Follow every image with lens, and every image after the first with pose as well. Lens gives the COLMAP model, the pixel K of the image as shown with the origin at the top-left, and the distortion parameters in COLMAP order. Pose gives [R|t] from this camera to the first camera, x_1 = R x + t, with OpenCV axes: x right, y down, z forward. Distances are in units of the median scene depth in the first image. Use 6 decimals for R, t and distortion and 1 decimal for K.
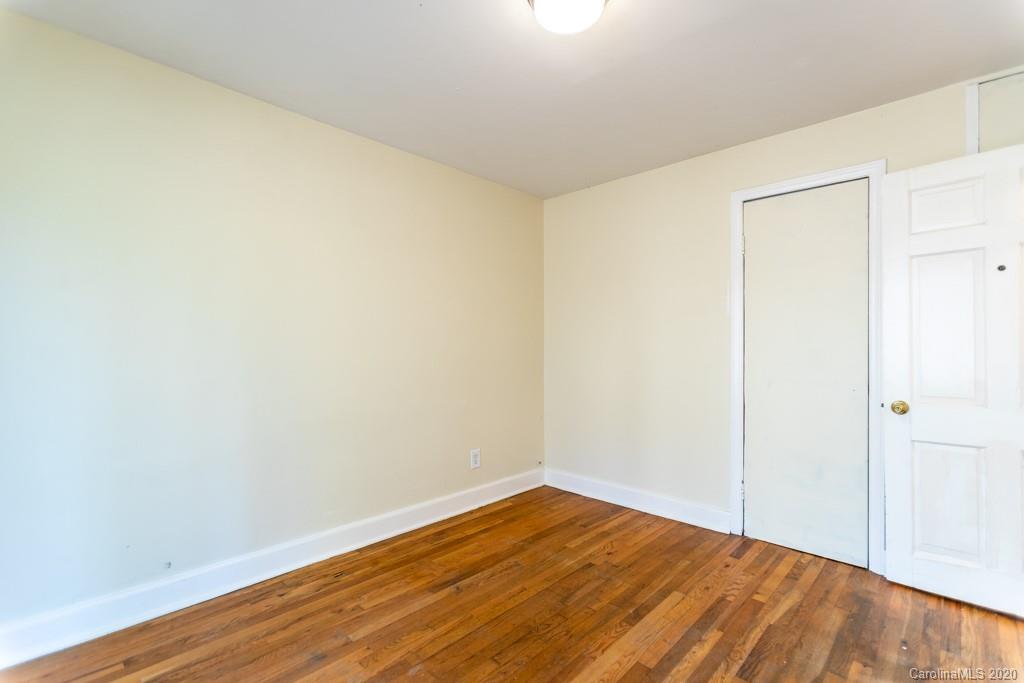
lens RADIAL K [[472.5, 0, 505.2], [0, 472.5, 342.5], [0, 0, 1]] dist [-0.009120, 0.006336]
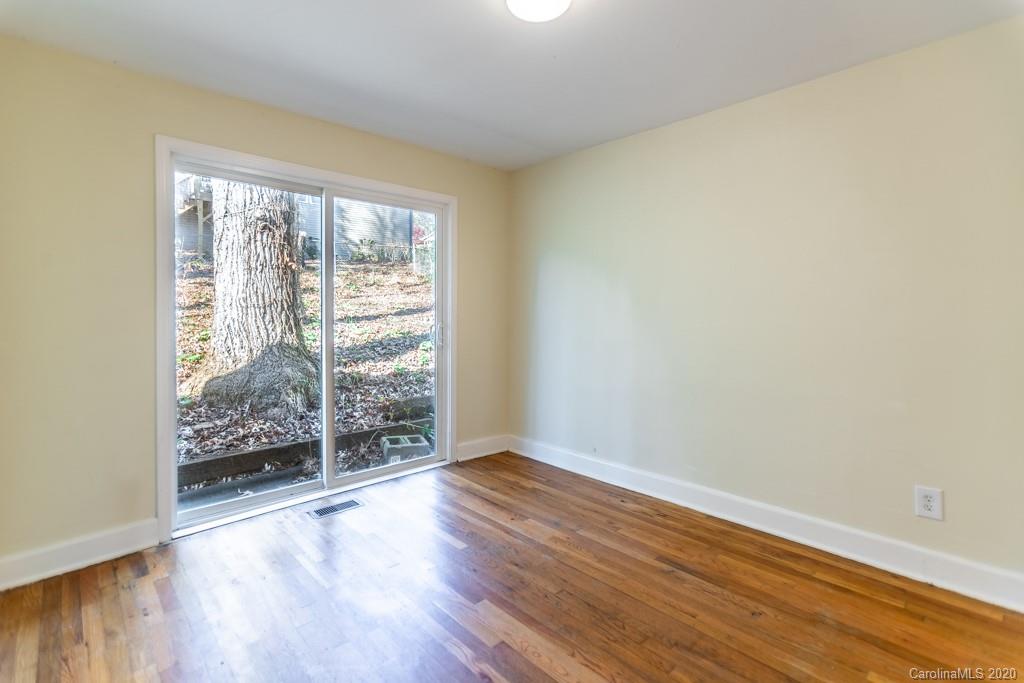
lens RADIAL K [[472.5, 0, 496.1], [0, 472.5, 320.8], [0, 0, 1]] dist [-0.009120, 0.006336]
pose [[-0.074311, 0.010950, -0.997175, 0.847102], [0.000537, 0.999940, 0.010940, 0.005137], [0.997235, 0.000277, -0.074313, 0.701904]]
